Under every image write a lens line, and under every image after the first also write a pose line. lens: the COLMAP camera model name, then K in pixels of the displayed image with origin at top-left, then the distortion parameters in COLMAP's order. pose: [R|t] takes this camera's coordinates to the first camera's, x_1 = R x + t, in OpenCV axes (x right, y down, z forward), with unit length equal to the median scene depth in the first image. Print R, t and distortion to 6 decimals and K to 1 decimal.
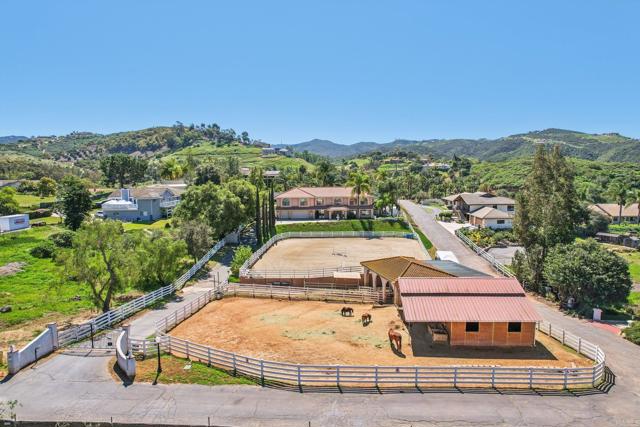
lens RADIAL K [[409.7, 0, 319.8], [0, 409.7, 214.6], [0, 0, 1]] dist [-0.063521, 0.056655]
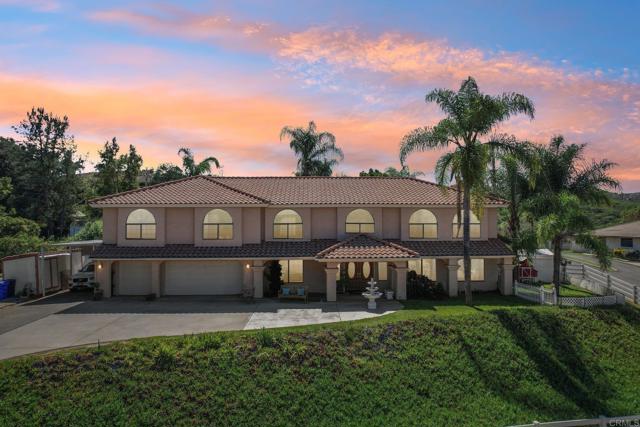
lens RADIAL K [[409.7, 0, 321.8], [0, 409.7, 212.9], [0, 0, 1]] dist [-0.063521, 0.056655]
pose [[0.997799, 0.010285, 0.065502, 0.000915], [-0.002031, 0.992173, -0.124851, -0.001503], [-0.066273, 0.124443, 0.990011, 0.131334]]
